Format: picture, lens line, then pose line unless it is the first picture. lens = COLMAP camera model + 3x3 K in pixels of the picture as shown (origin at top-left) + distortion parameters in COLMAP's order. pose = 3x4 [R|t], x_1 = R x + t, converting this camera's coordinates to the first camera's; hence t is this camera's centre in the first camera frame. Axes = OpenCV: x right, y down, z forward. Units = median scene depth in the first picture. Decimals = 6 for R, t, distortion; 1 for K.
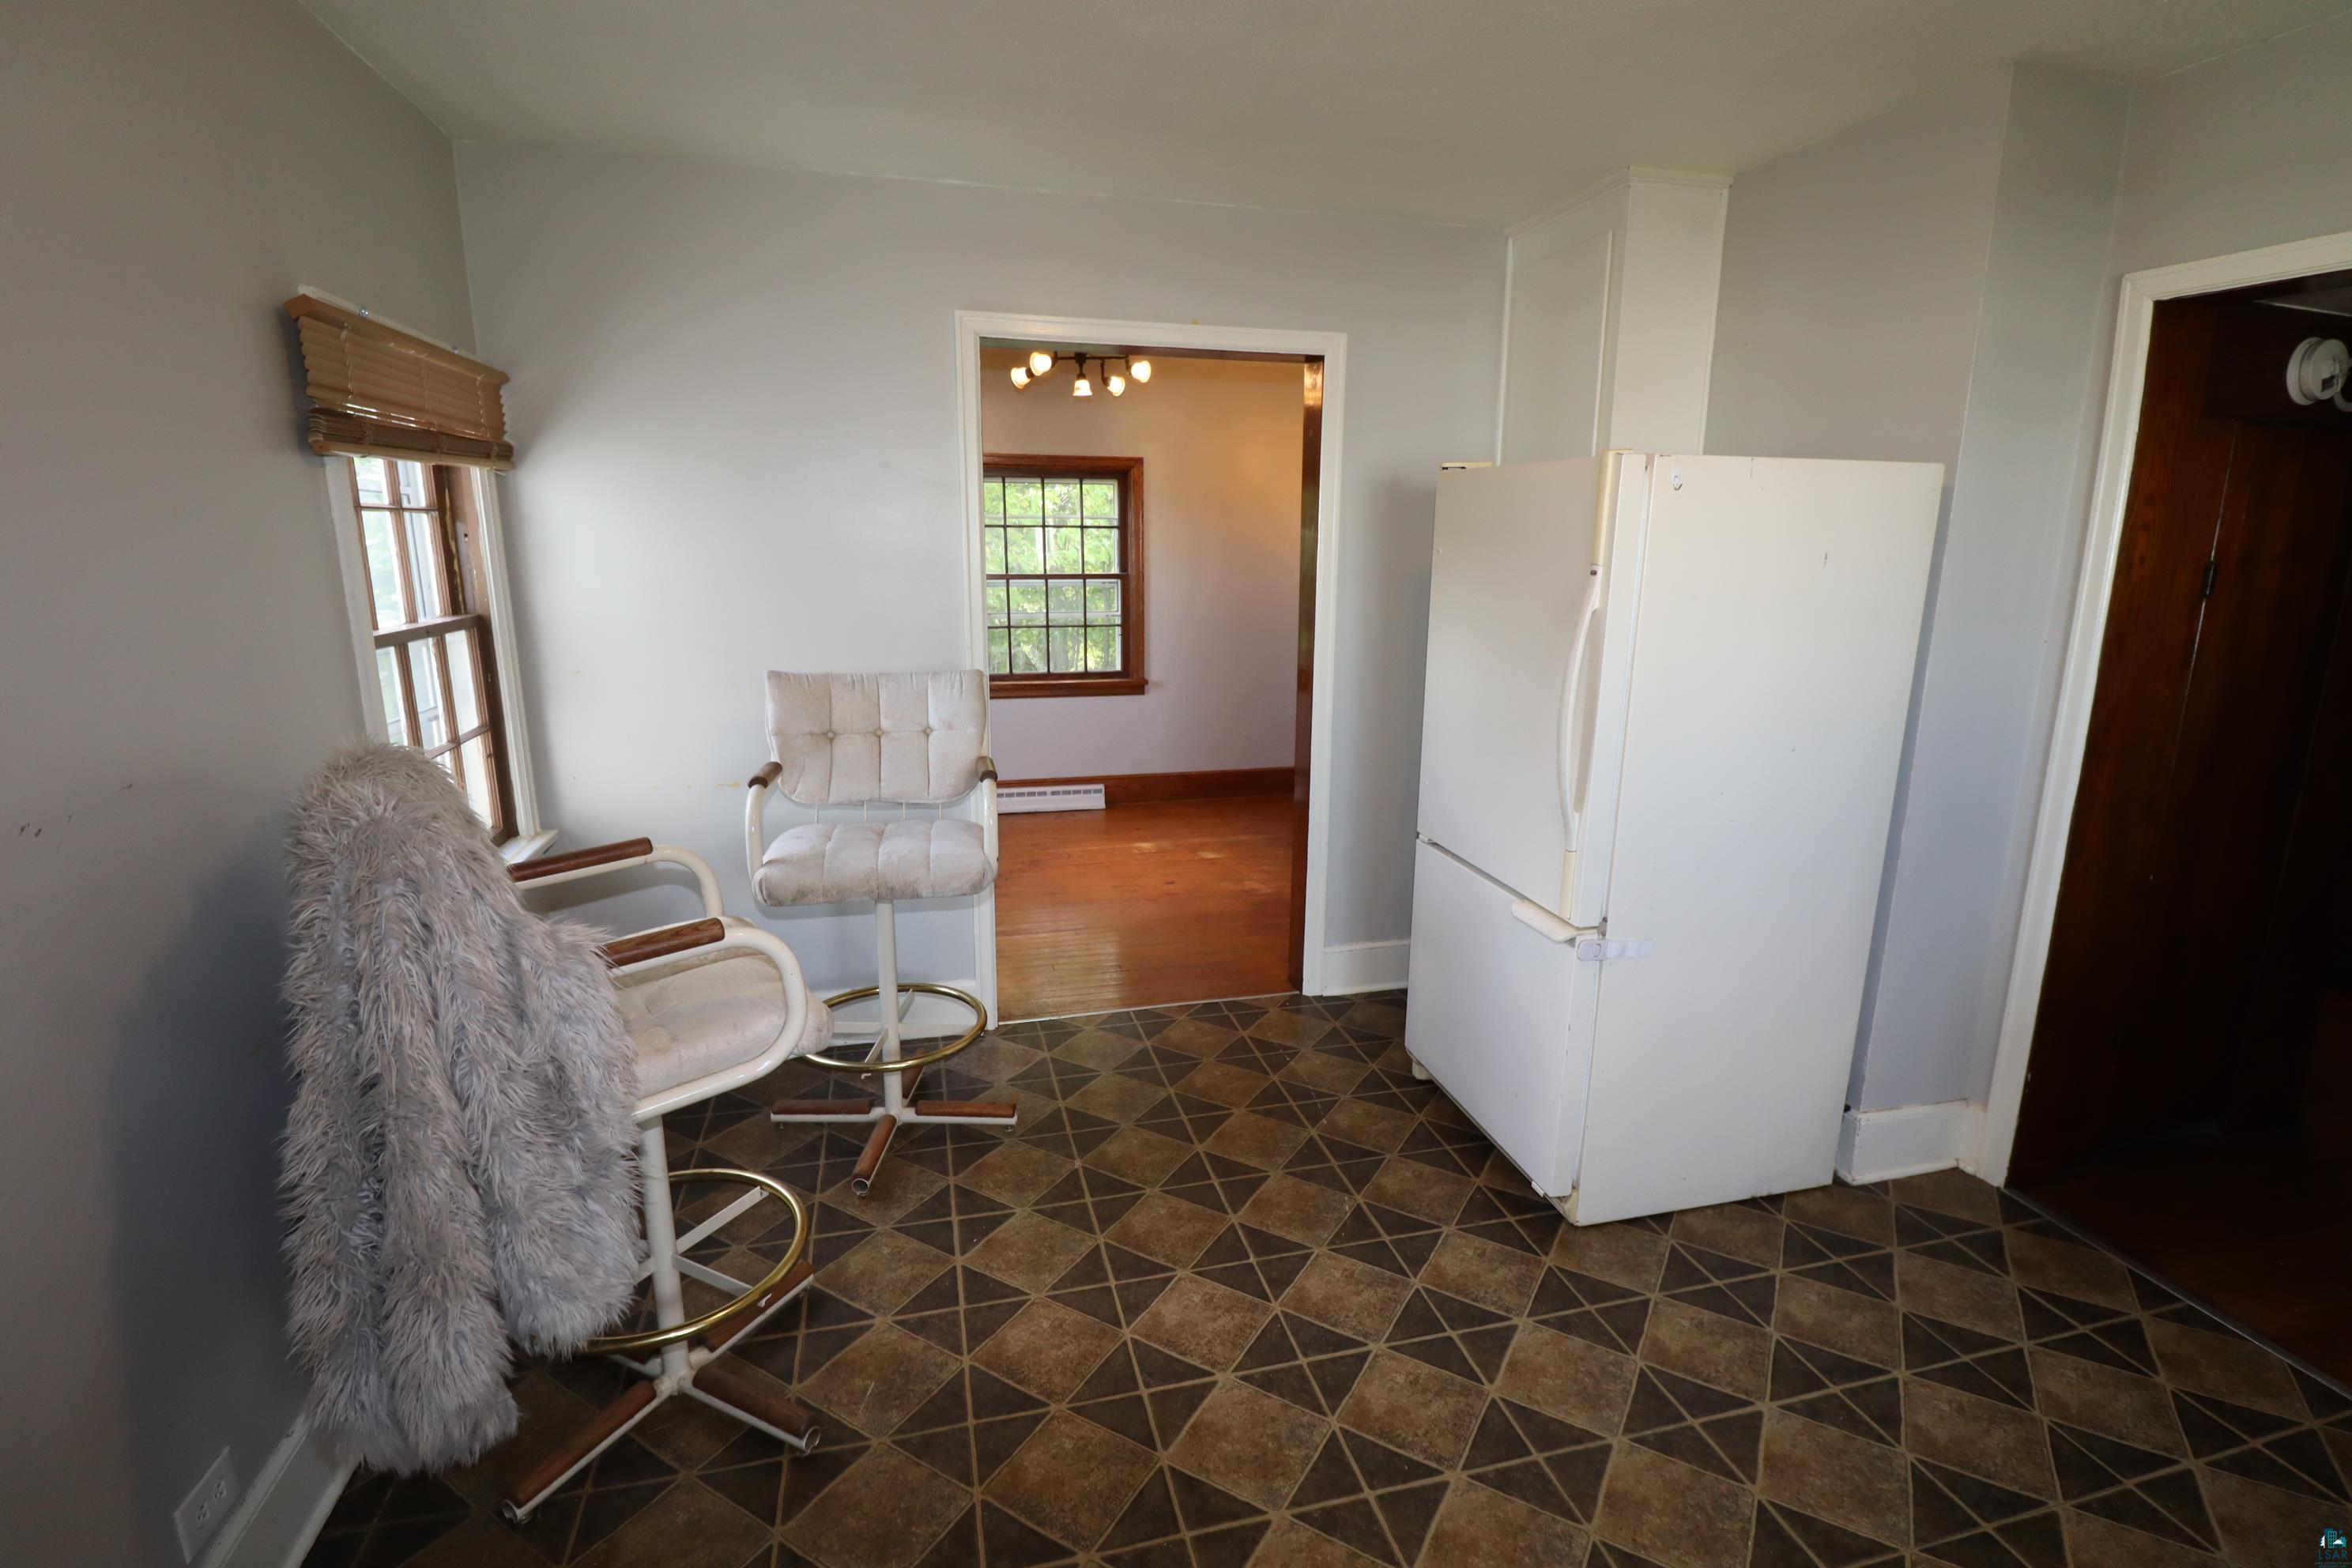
lens RADIAL K [[1111.9, 0, 1170.7], [0, 1111.9, 777.6], [0, 0, 1]] dist [-0.002326, -0.010820]
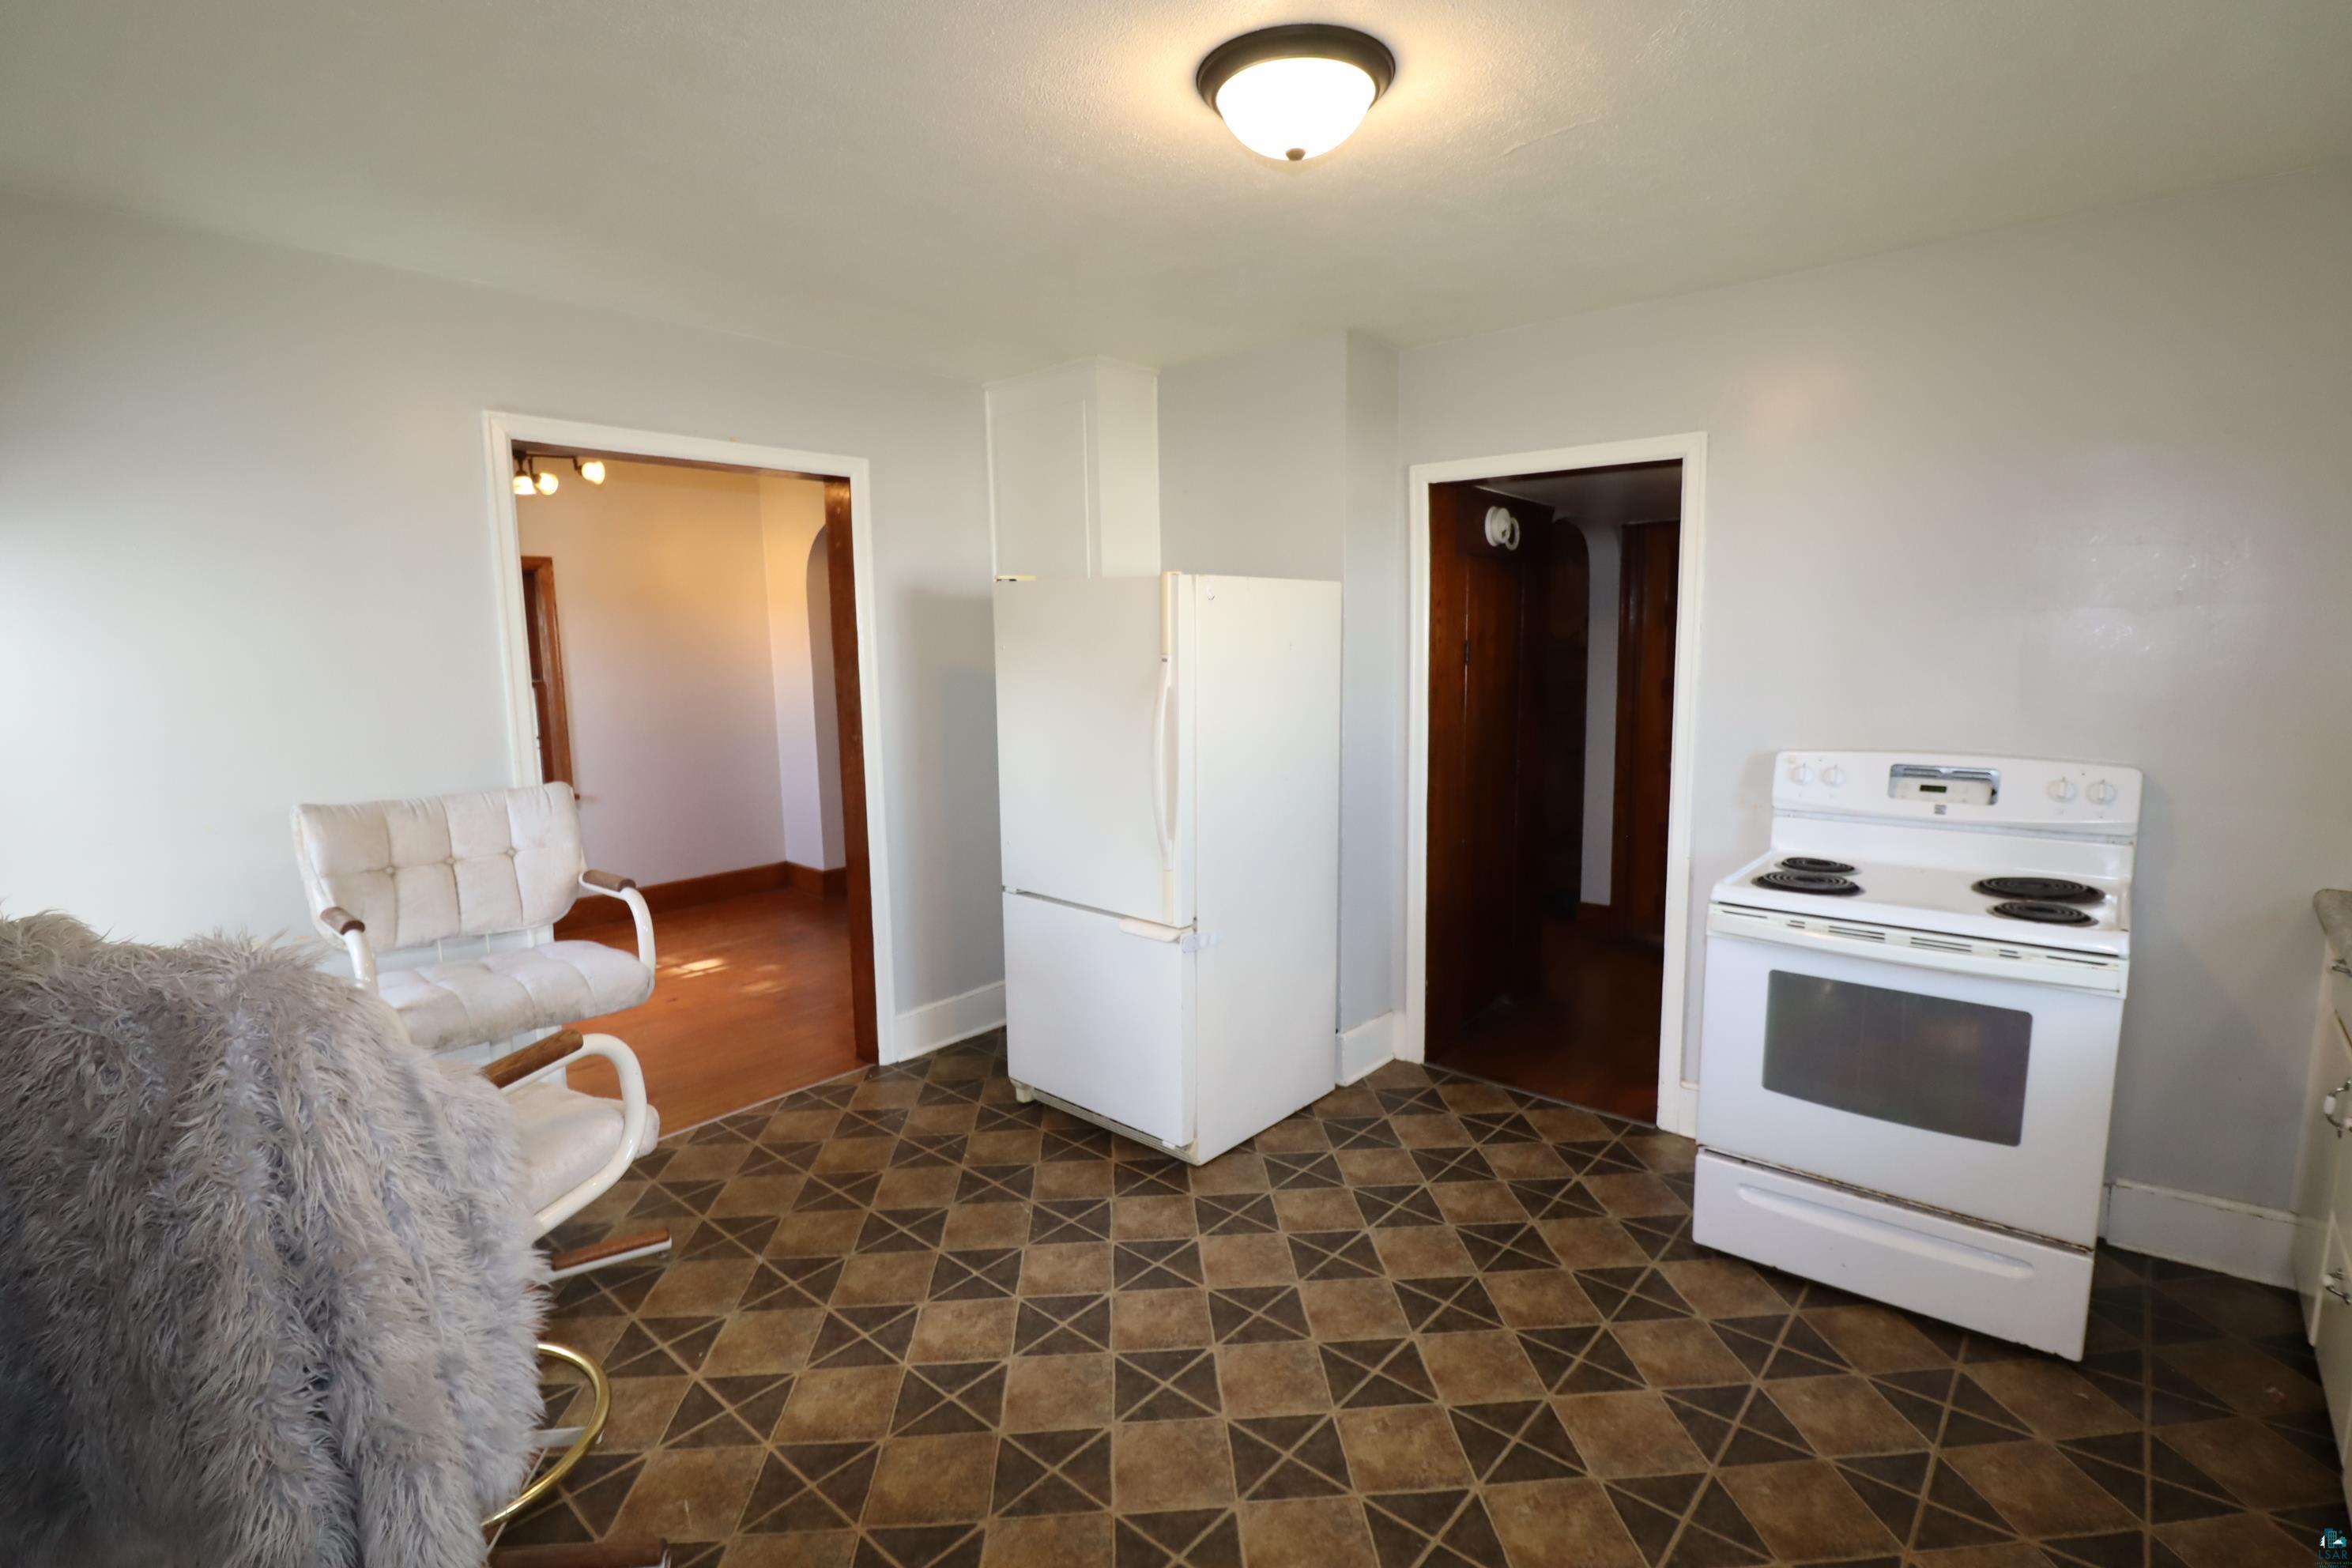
lens RADIAL K [[1111.9, 0, 1177.6], [0, 1111.9, 784.2], [0, 0, 1]] dist [-0.002326, -0.010820]
pose [[0.822576, -0.091918, 0.561176, -0.329788], [0.136577, 0.989898, -0.038055, 0.015116], [-0.552010, 0.107947, 0.826821, -0.090126]]
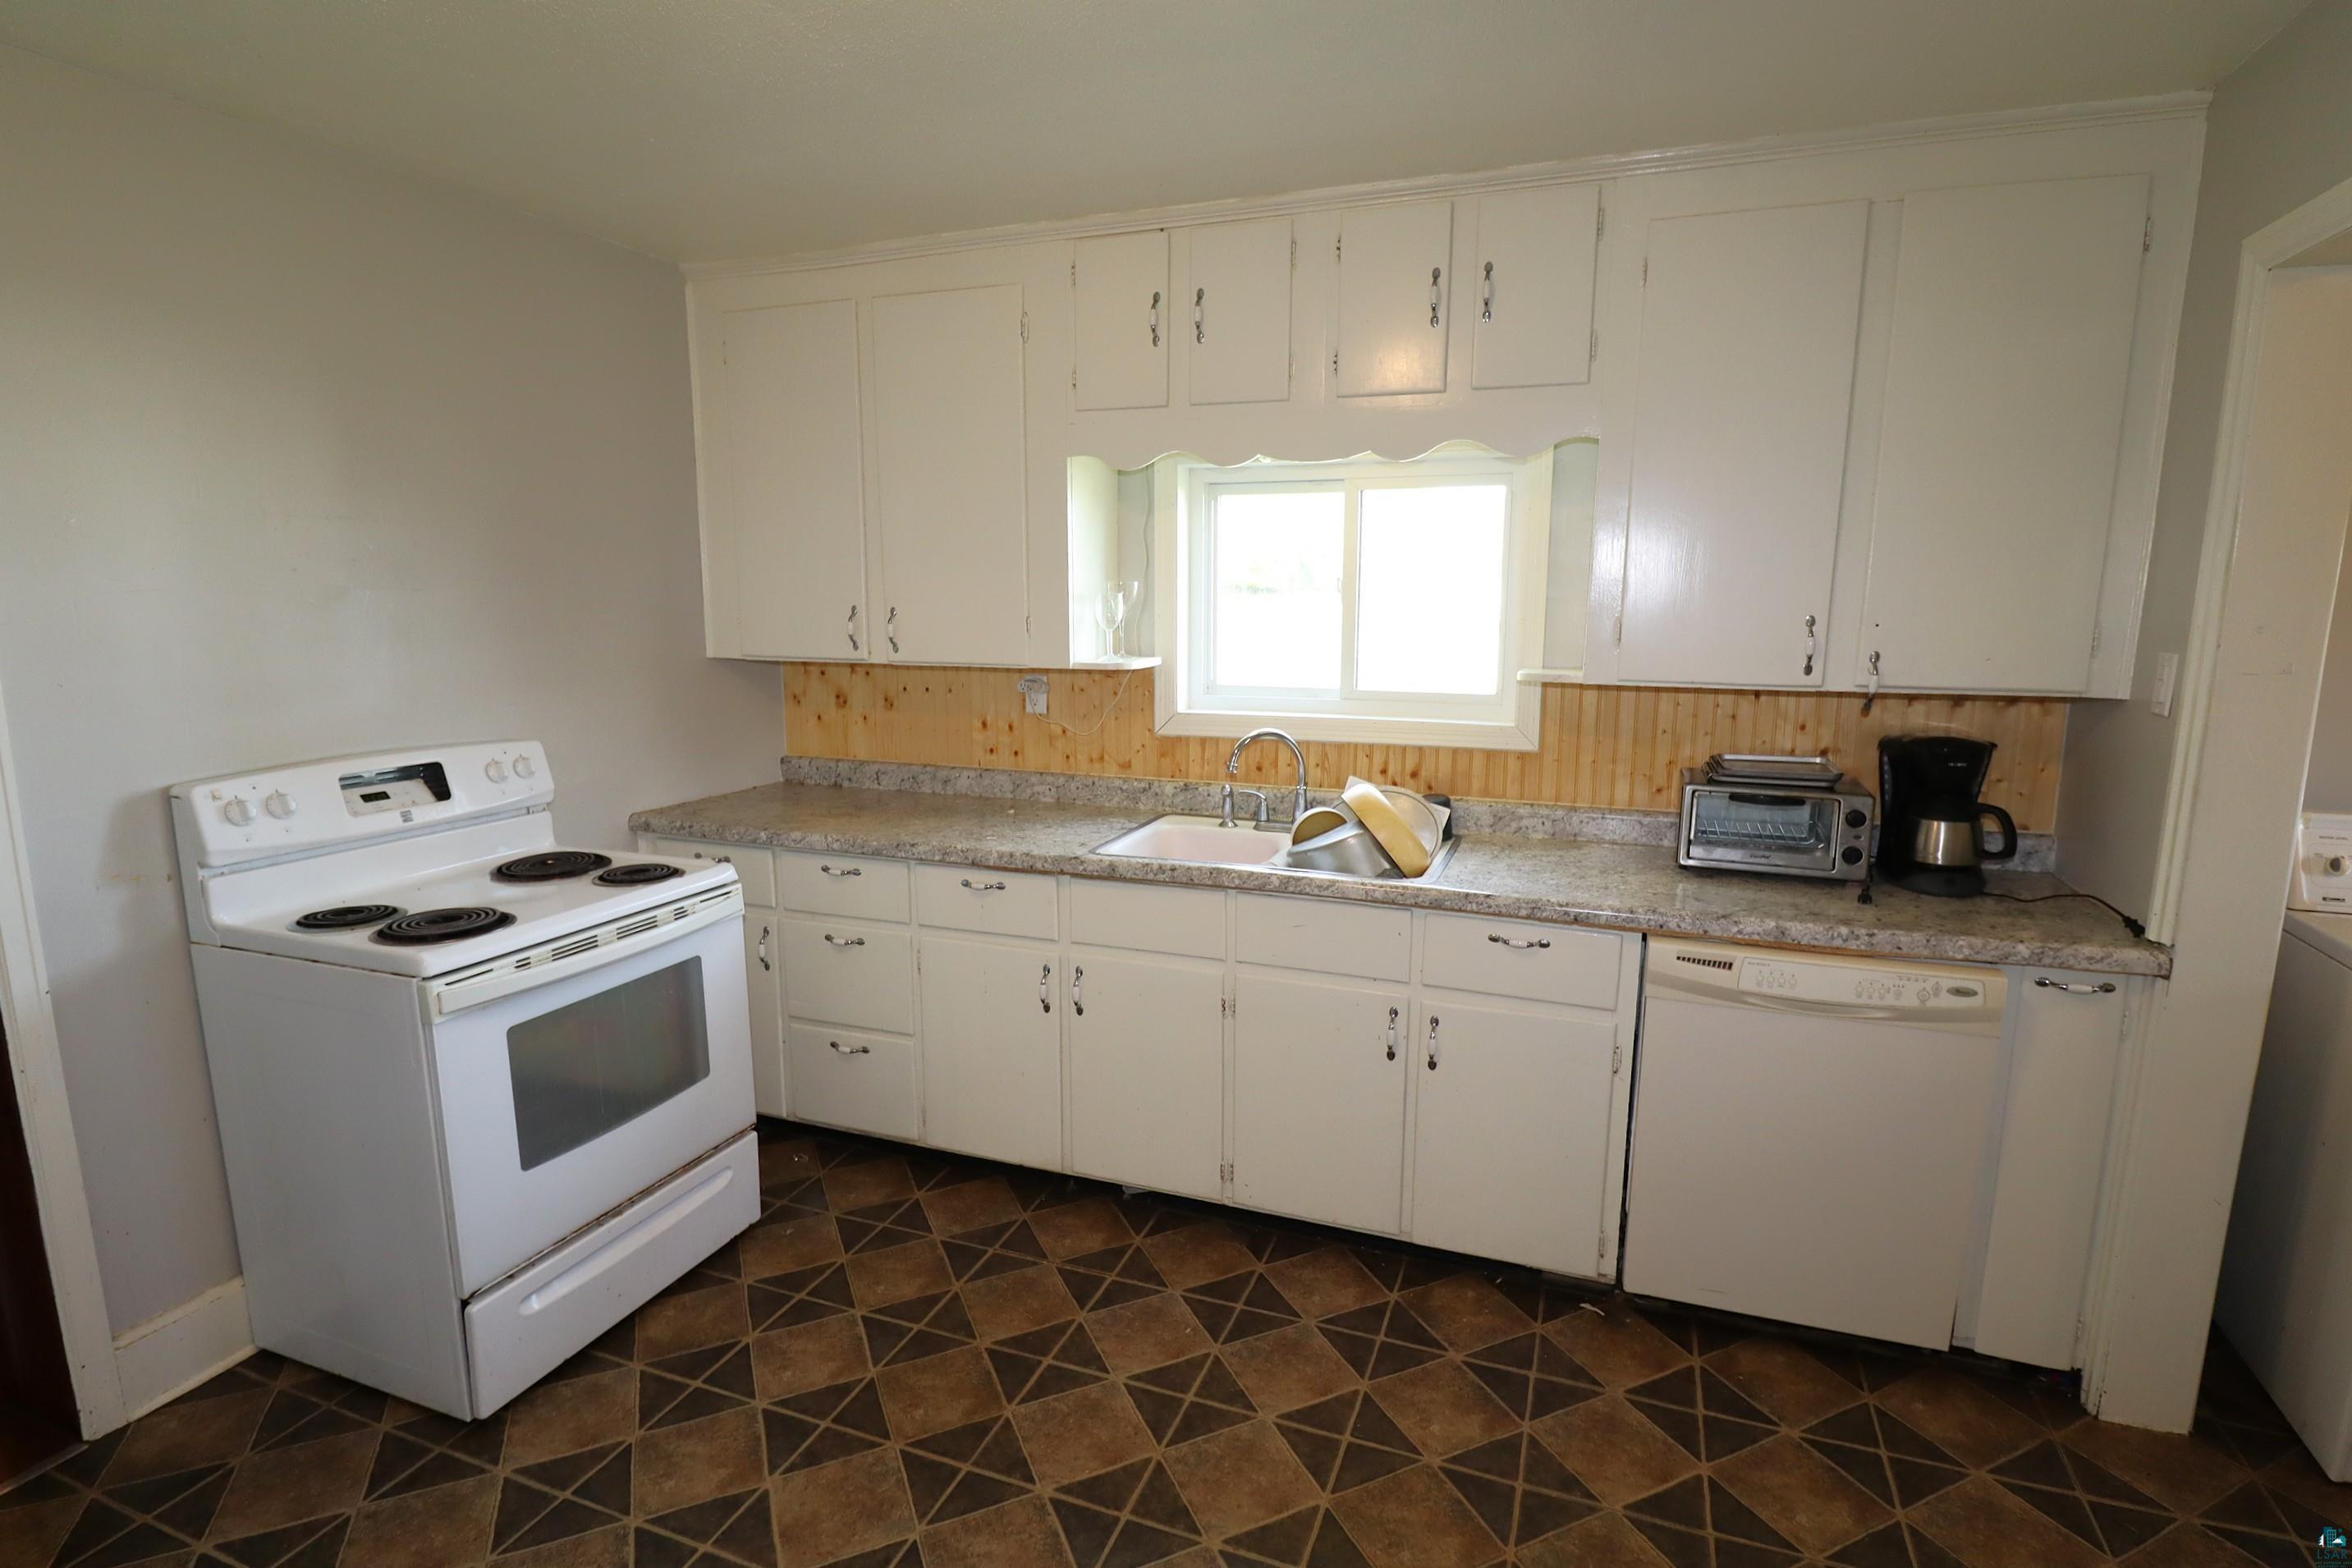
lens RADIAL K [[1163.9, 0, 1180.4], [0, 1163.9, 775.7], [0, 0, 1]] dist [0.030170, 0.000590]
pose [[-0.807672, -0.098670, 0.581317, -0.230088], [0.115875, 0.940112, 0.320565, -0.181615], [-0.578134, 0.326272, -0.747869, 0.765524]]
